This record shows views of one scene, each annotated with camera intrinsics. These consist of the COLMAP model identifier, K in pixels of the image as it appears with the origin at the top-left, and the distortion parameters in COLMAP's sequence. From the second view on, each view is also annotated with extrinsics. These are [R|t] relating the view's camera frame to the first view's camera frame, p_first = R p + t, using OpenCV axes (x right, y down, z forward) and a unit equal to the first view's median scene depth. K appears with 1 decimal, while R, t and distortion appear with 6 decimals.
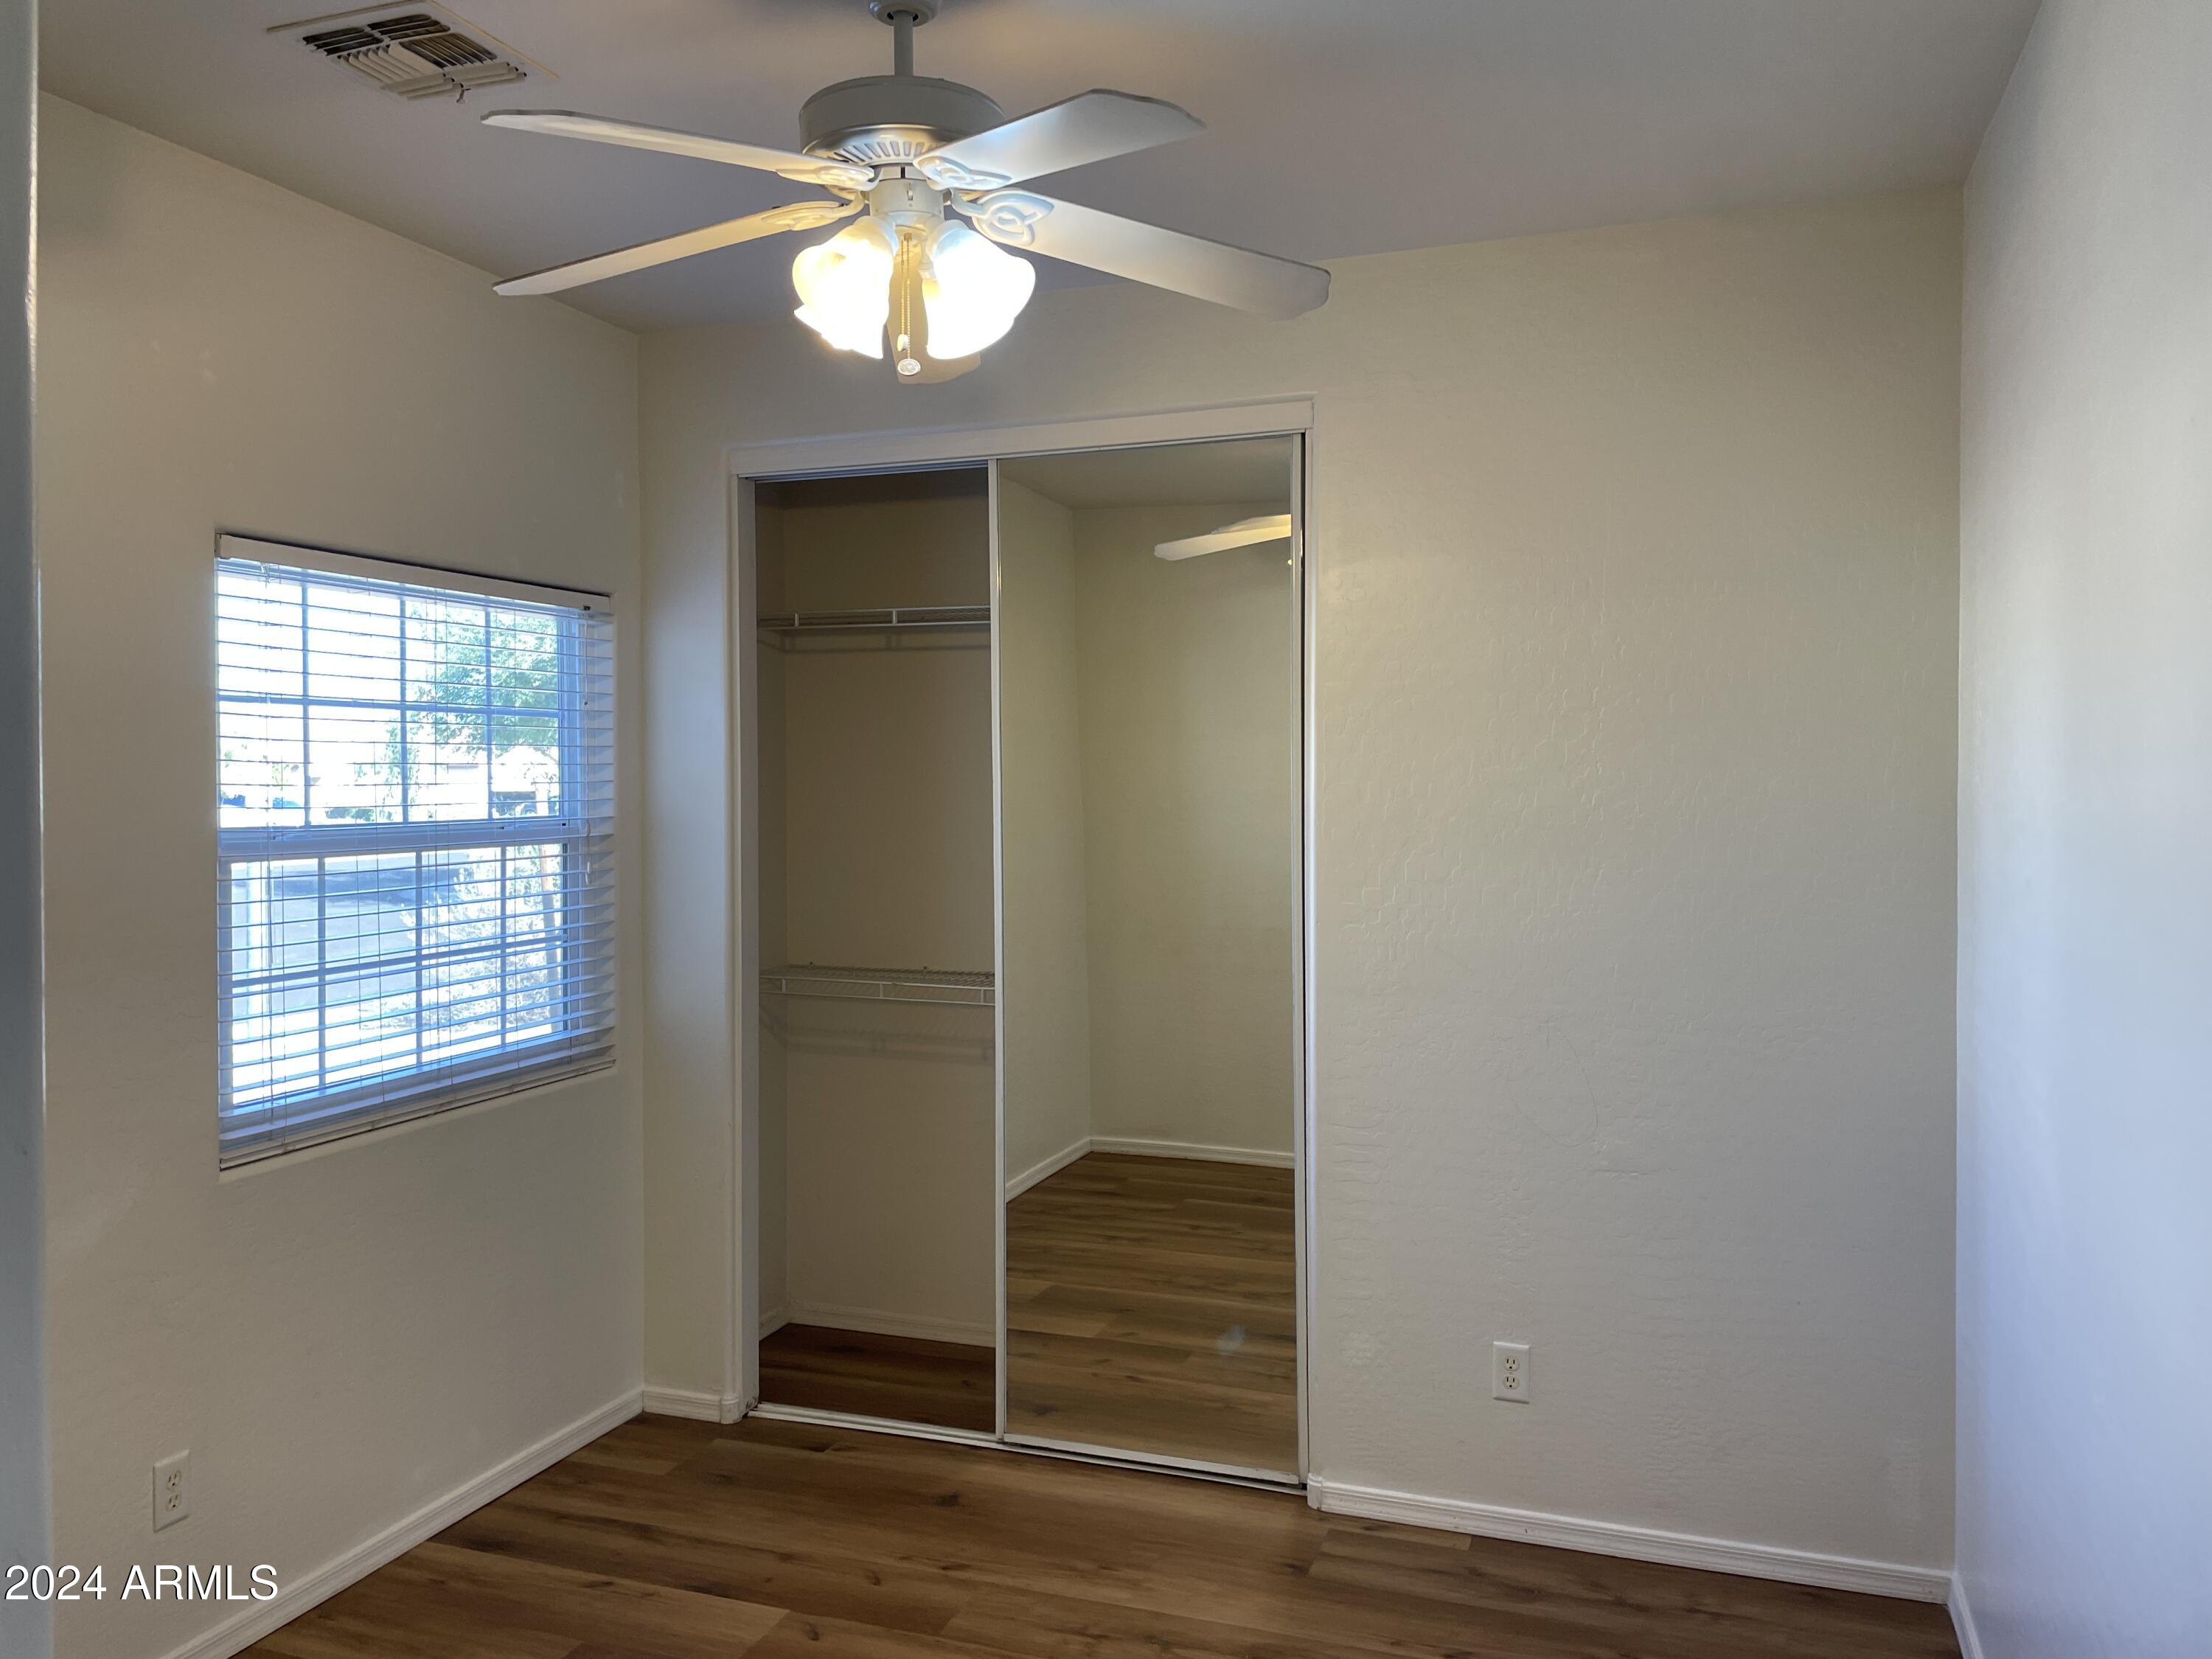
lens RADIAL K [[1726.4, 0, 1100.1], [0, 1726.4, 827.1], [0, 0, 1]] dist [0.090523, -0.037168]
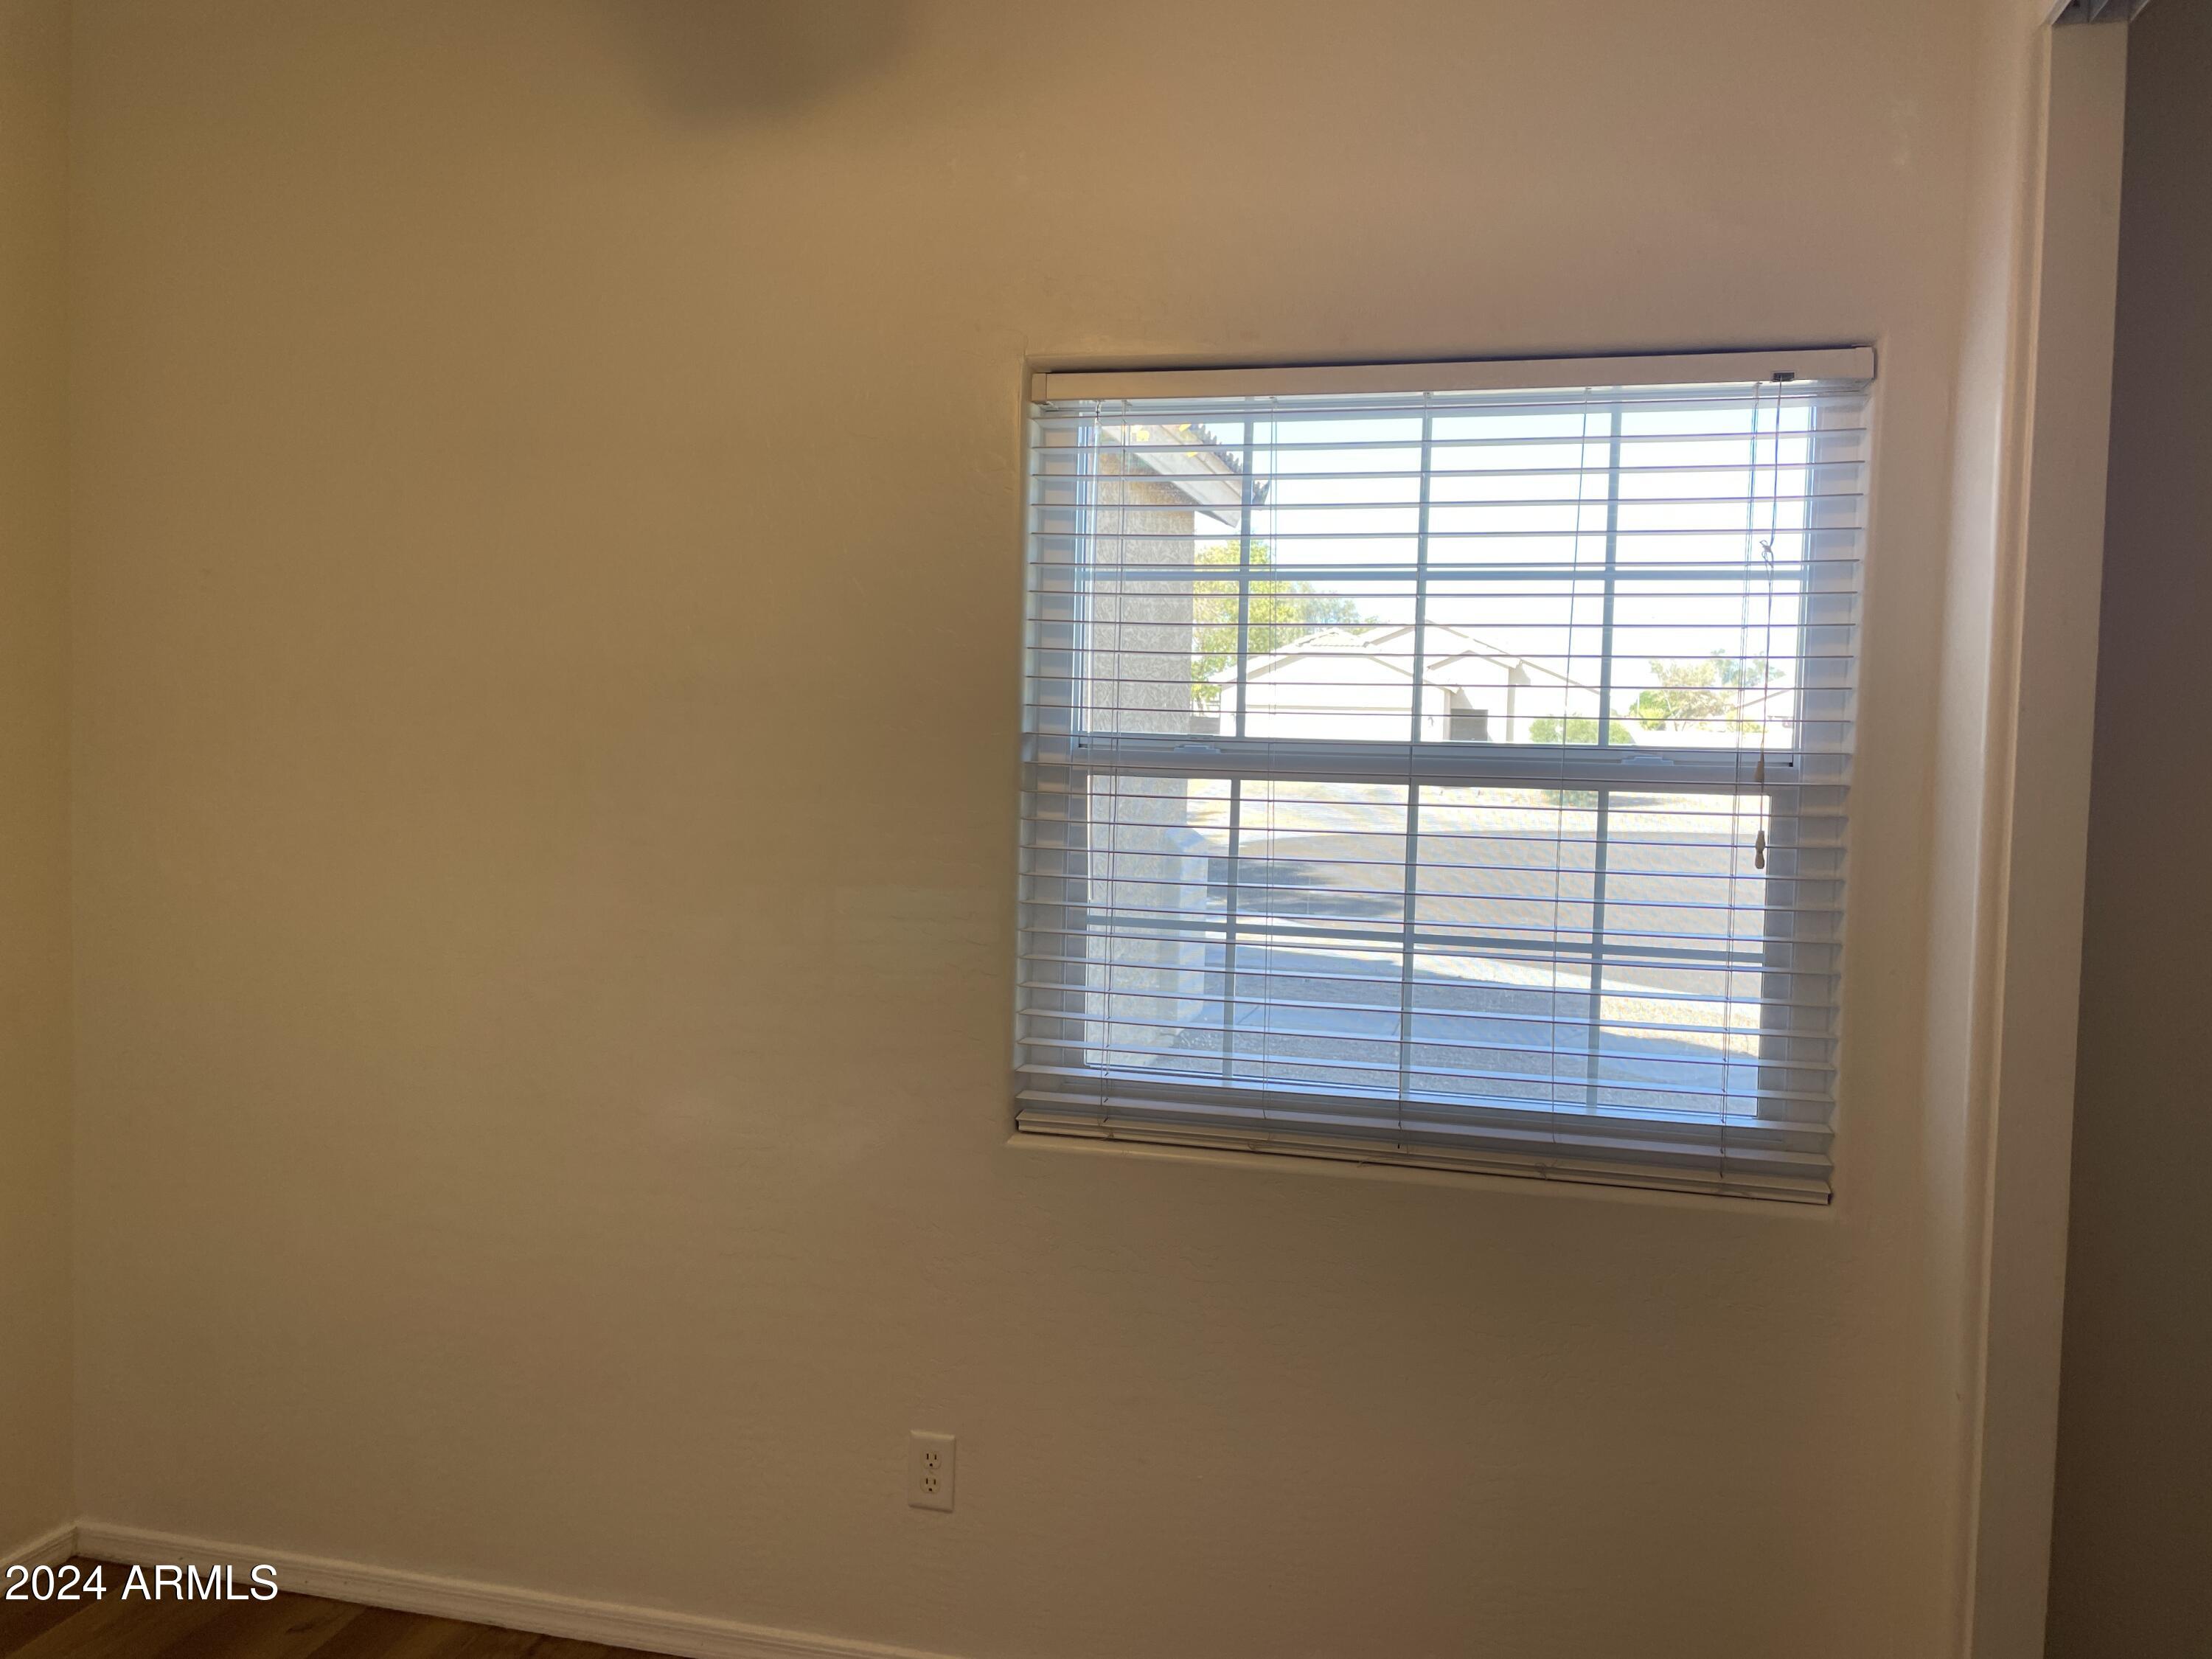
lens RADIAL K [[1726.4, 0, 980.3], [0, 1726.4, 760.9], [0, 0, 1]] dist [0.090523, -0.037168]
pose [[0.098128, 0.058704, -0.993441, 0.279474], [-0.043751, 0.997548, 0.054625, -0.025432], [0.994212, 0.038103, 0.100456, 0.774591]]
